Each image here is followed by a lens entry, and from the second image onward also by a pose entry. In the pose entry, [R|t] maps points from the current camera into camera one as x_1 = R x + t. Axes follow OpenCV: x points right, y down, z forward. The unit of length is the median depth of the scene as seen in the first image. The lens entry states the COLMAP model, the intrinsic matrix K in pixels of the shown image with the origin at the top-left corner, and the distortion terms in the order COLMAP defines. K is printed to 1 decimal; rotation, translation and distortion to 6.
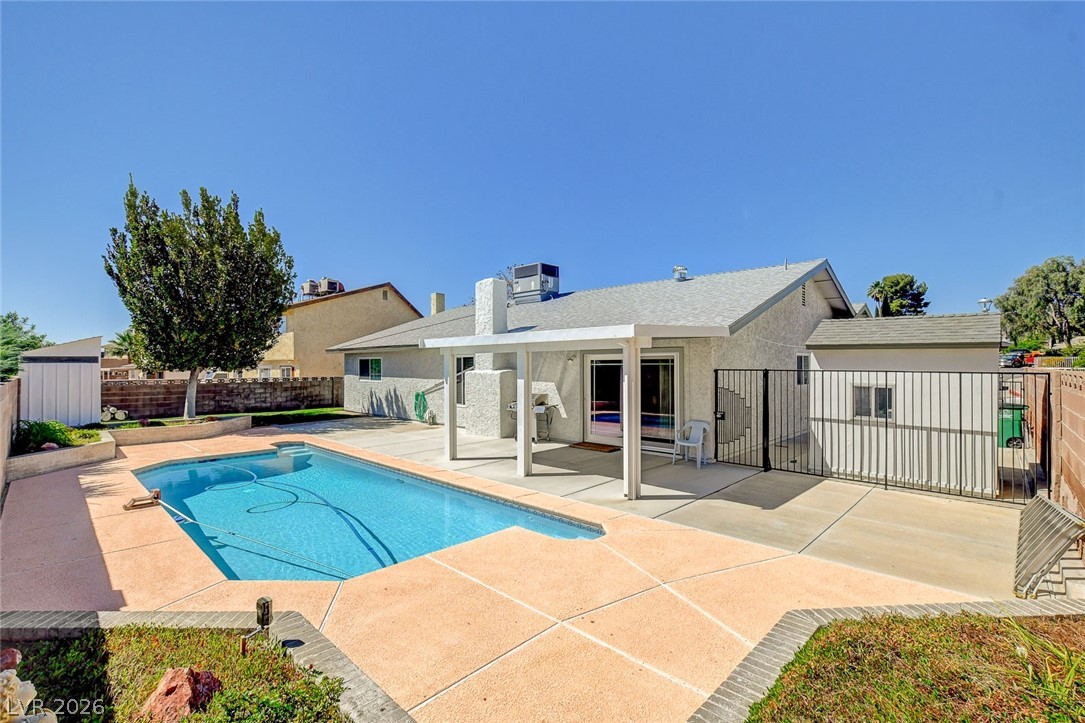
lens RADIAL K [[480.4, 0, 542.5], [0, 480.4, 361.5], [0, 0, 1]] dist [-0.018163, 0.000064]
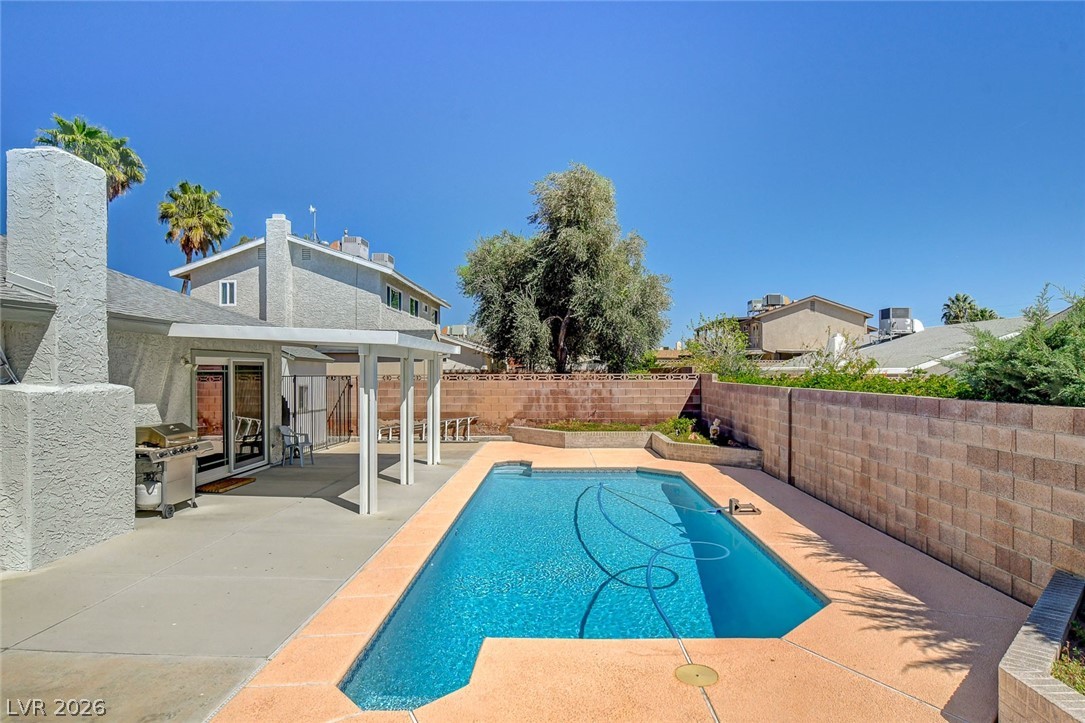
lens RADIAL K [[602.8, 0, 515.9], [0, 602.8, 363.1], [0, 0, 1]] dist [-0.025183, -0.000212]
pose [[-0.630190, 0.013918, 0.776316, -1.024360], [-0.002941, 0.999789, -0.020312, 0.012504], [-0.776436, -0.015084, -0.630016, 1.457922]]
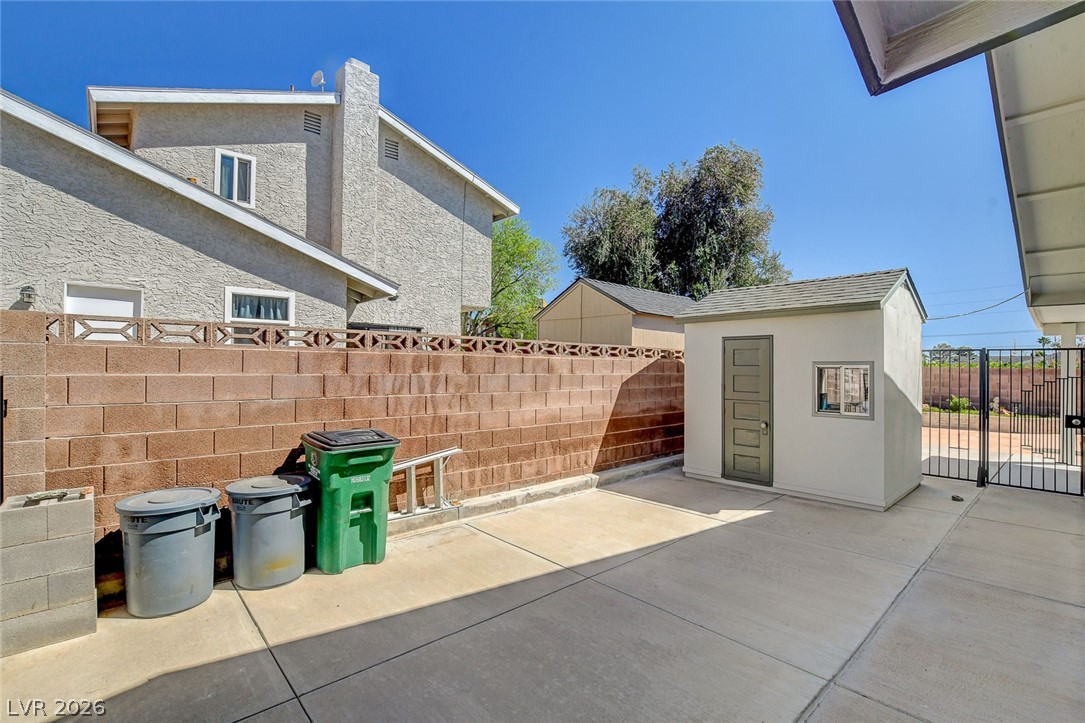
lens RADIAL K [[489.1, 0, 543.5], [0, 489.1, 363.0], [0, 0, 1]] dist [-0.016380, 0.000116]
pose [[-0.996873, -0.000345, 0.079025, 1.099440], [-0.001182, 0.999944, -0.010540, 0.056141], [-0.079016, -0.010600, -0.996817, 1.753755]]
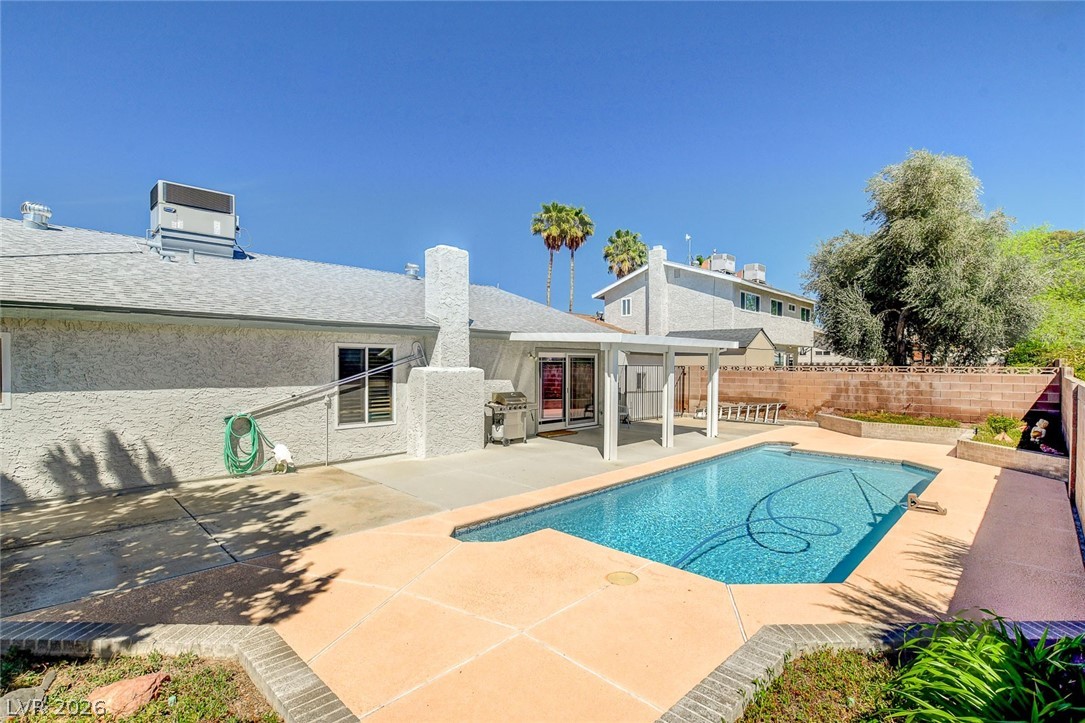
lens RADIAL K [[489.1, 0, 543.5], [0, 489.1, 363.0], [0, 0, 1]] dist [-0.016380, 0.000116]
pose [[0.043681, 0.001766, 0.999044, -1.246863], [-0.013531, 0.999908, -0.001176, 0.013634], [-0.998954, -0.013467, 0.043701, 1.161018]]
